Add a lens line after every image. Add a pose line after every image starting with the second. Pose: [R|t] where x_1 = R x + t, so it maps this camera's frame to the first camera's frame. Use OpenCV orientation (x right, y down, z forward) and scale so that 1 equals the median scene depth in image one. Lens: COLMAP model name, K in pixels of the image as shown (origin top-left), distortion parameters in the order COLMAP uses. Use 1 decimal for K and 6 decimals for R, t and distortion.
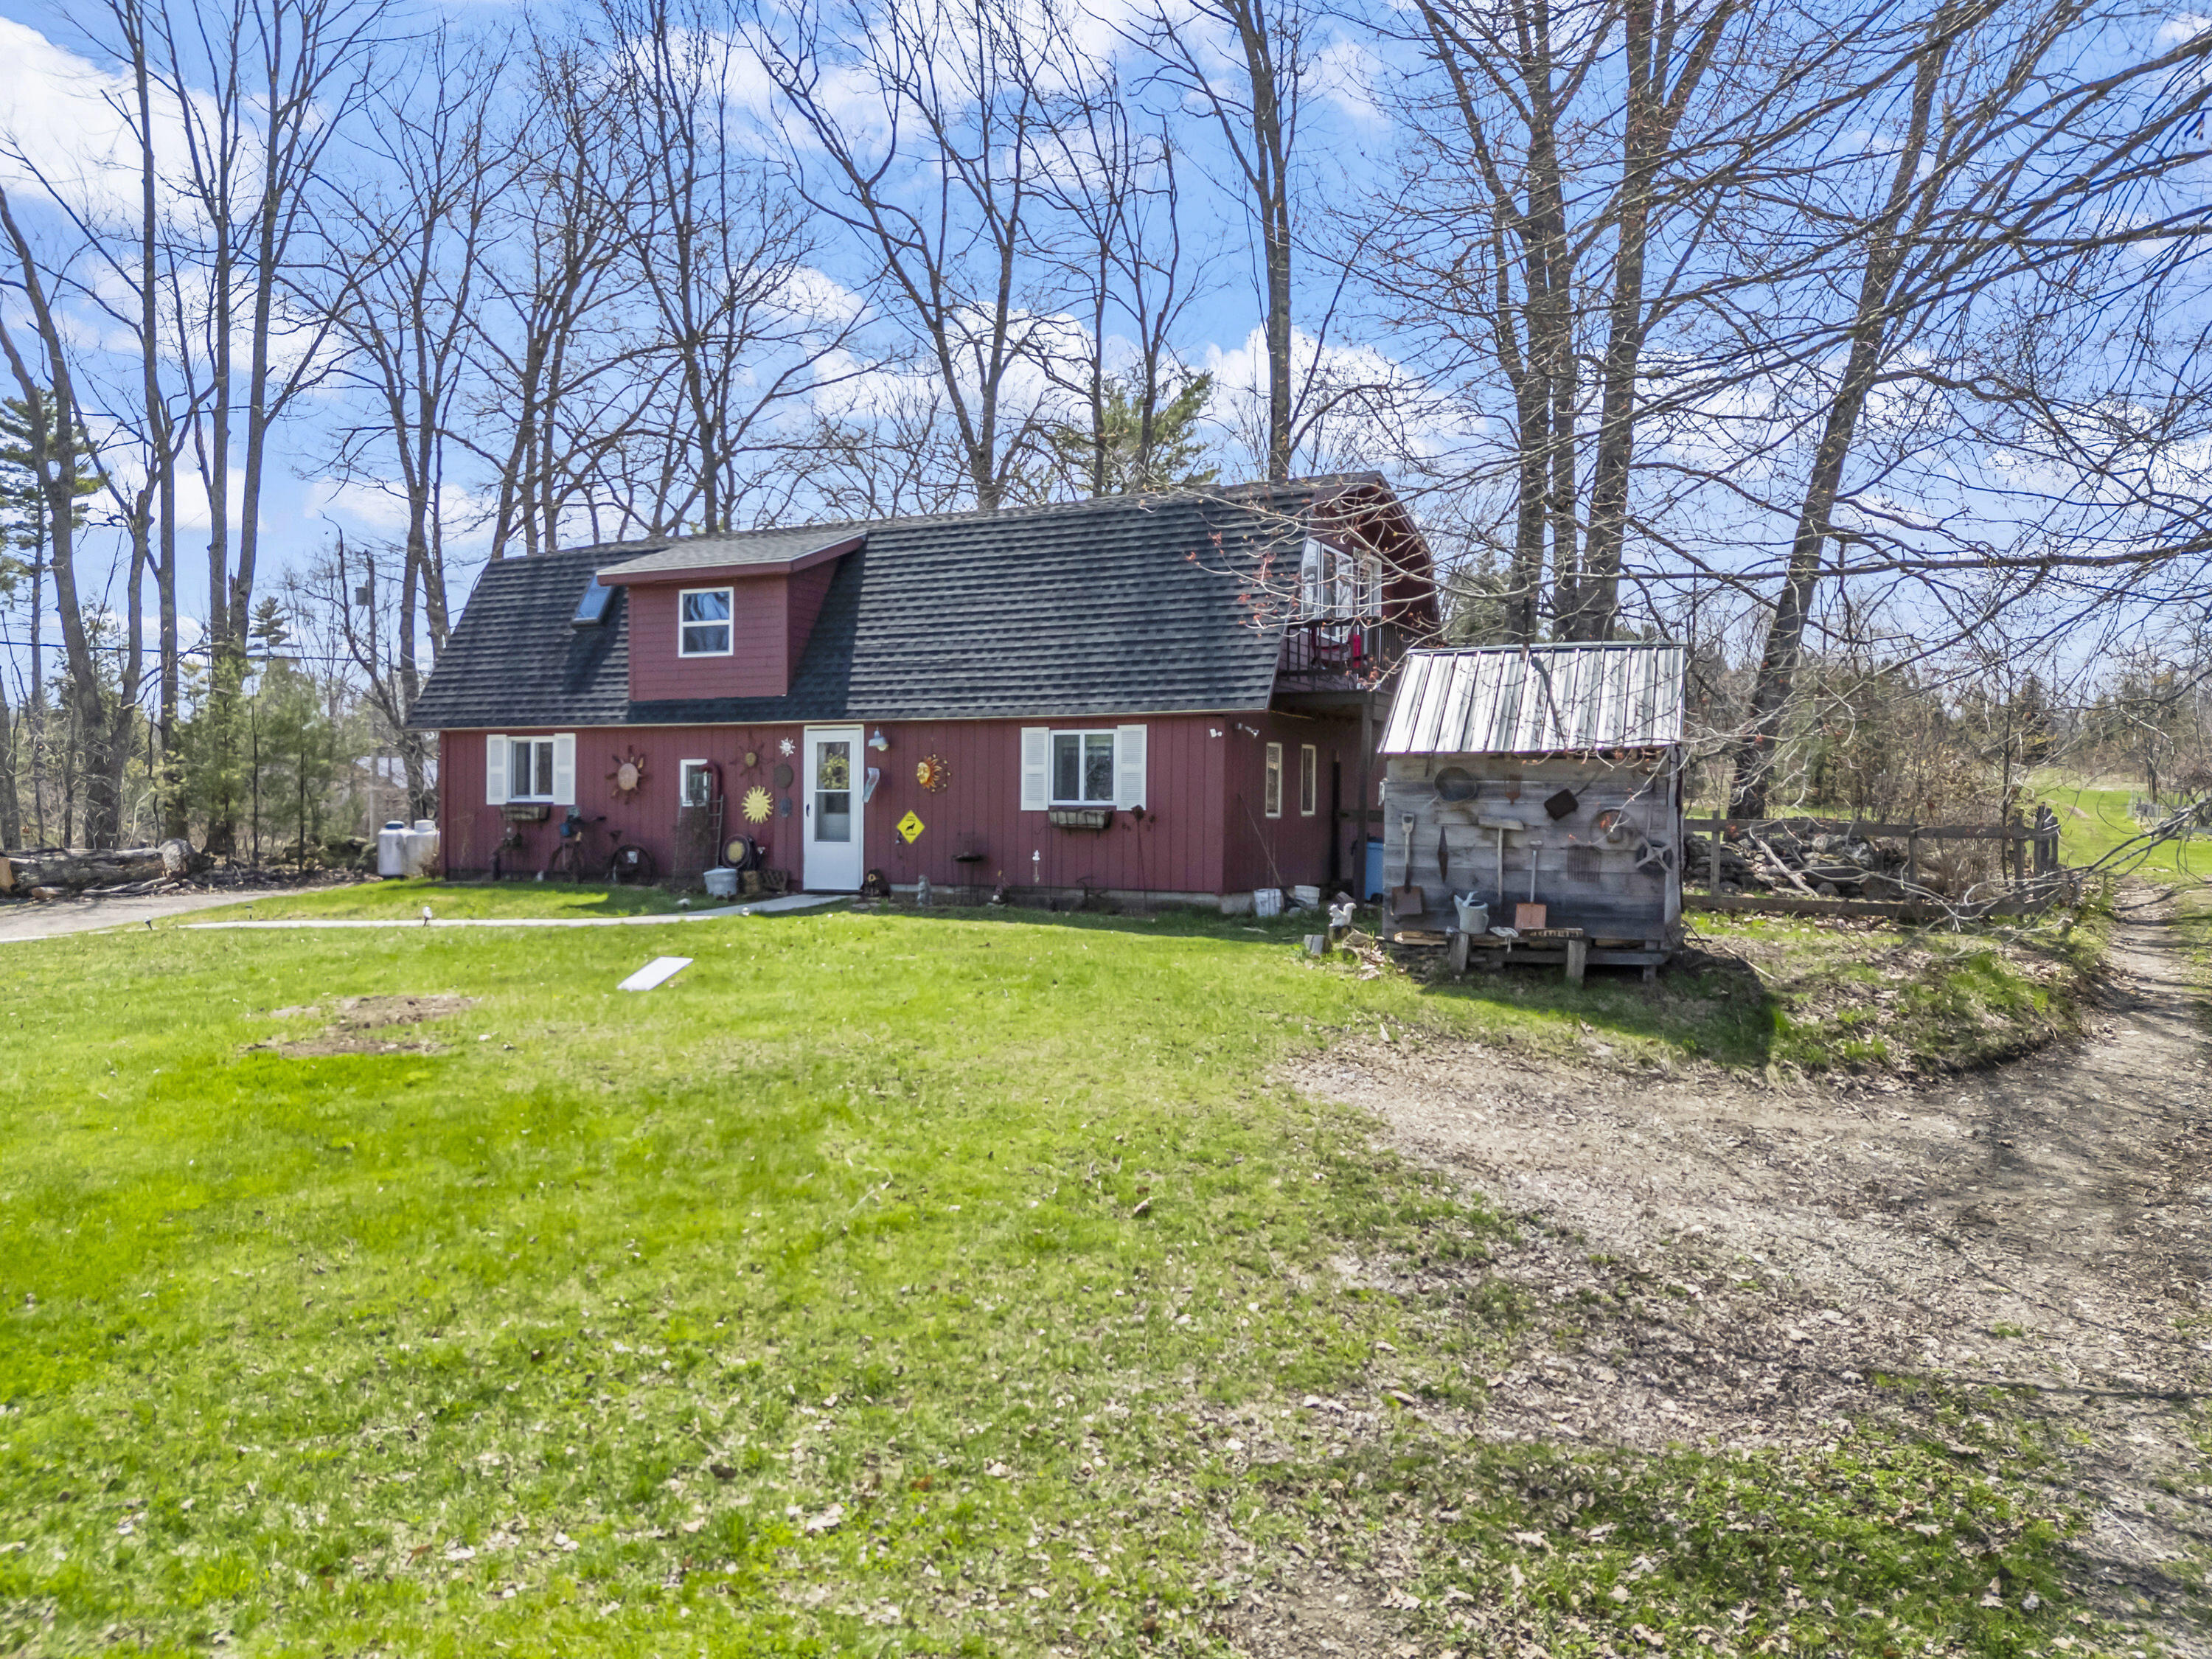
lens RADIAL K [[1620.6, 0, 1106.0], [0, 1620.6, 829.5], [0, 0, 1]] dist [0.094219, -0.090361]
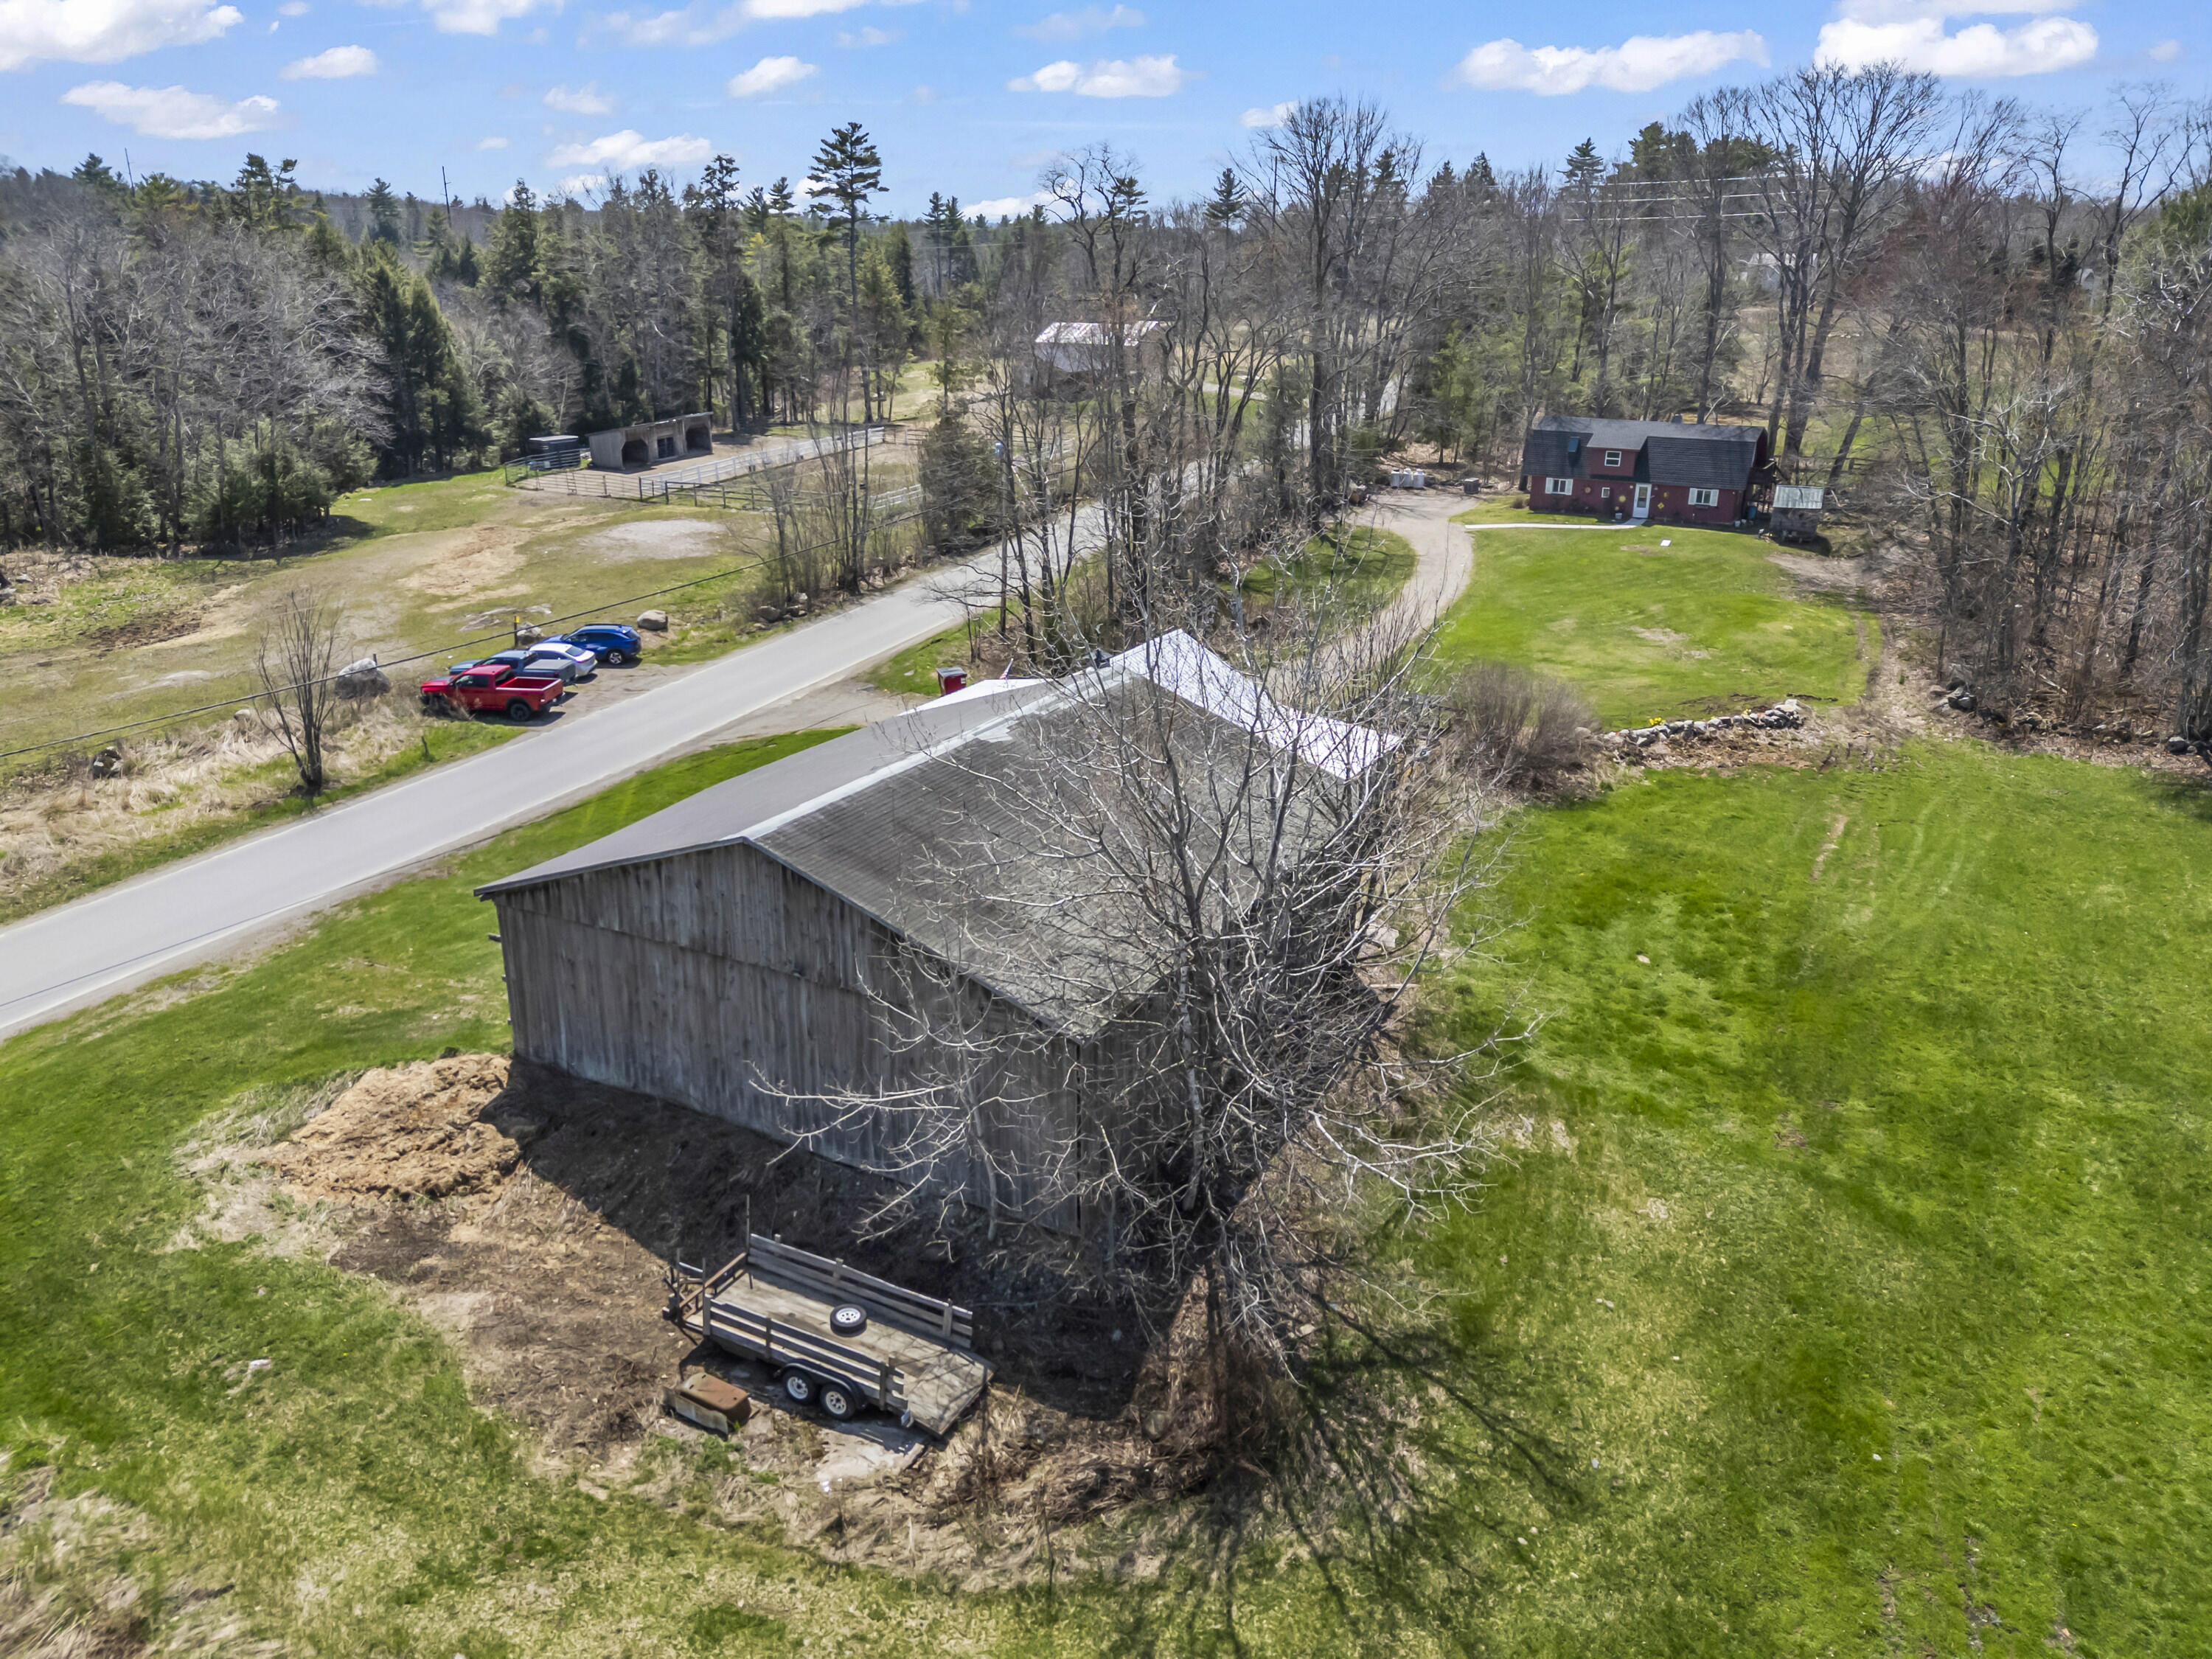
lens RADIAL K [[1620.6, 0, 1106.0], [0, 1620.6, 829.5], [0, 0, 1]] dist [0.094219, -0.090361]
pose [[0.998390, 0.020146, -0.053016, -1.501391], [-0.001729, 0.945164, 0.326590, -0.689546], [0.056688, -0.325973, 0.943678, -4.089502]]
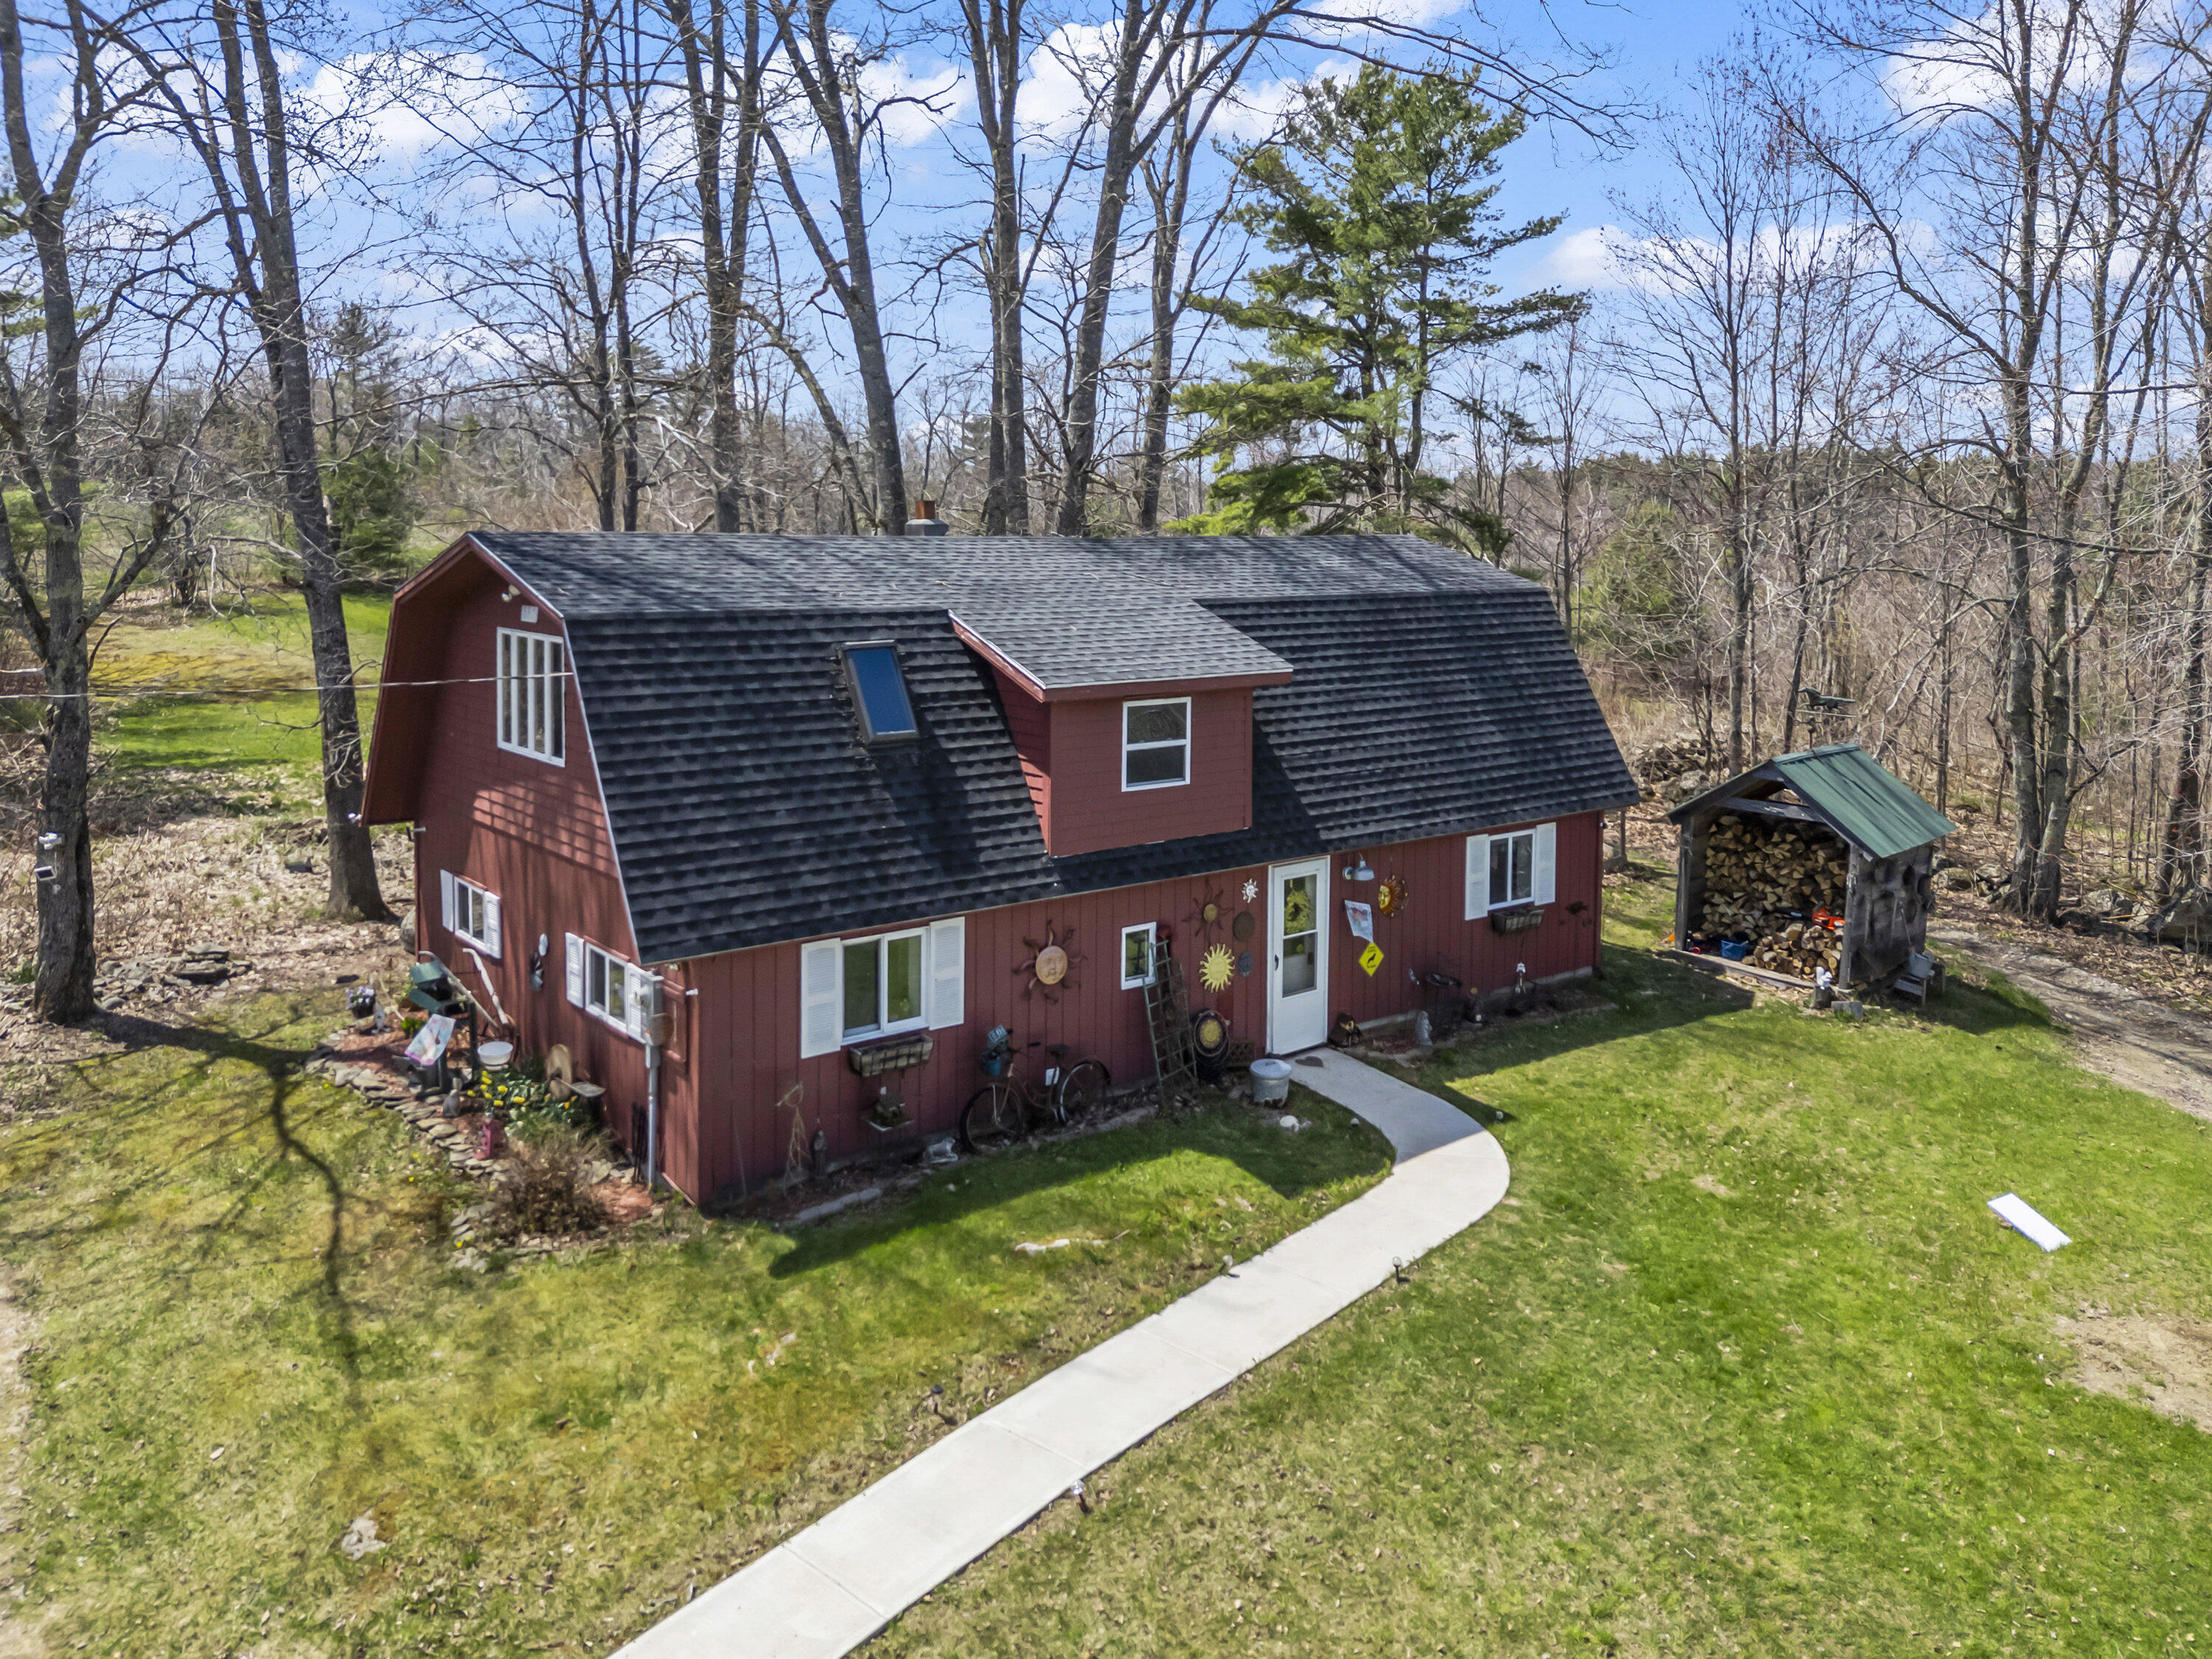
lens RADIAL K [[1715.3, 0, 1094.4], [0, 1715.3, 608.8], [0, 0, 1]] dist [0.060826, -0.048202]
pose [[0.417029, -0.056847, 0.907113, -1.021364], [-0.002278, 0.997974, 0.063588, -0.251090], [-0.908890, -0.028584, 0.416055, 0.727286]]
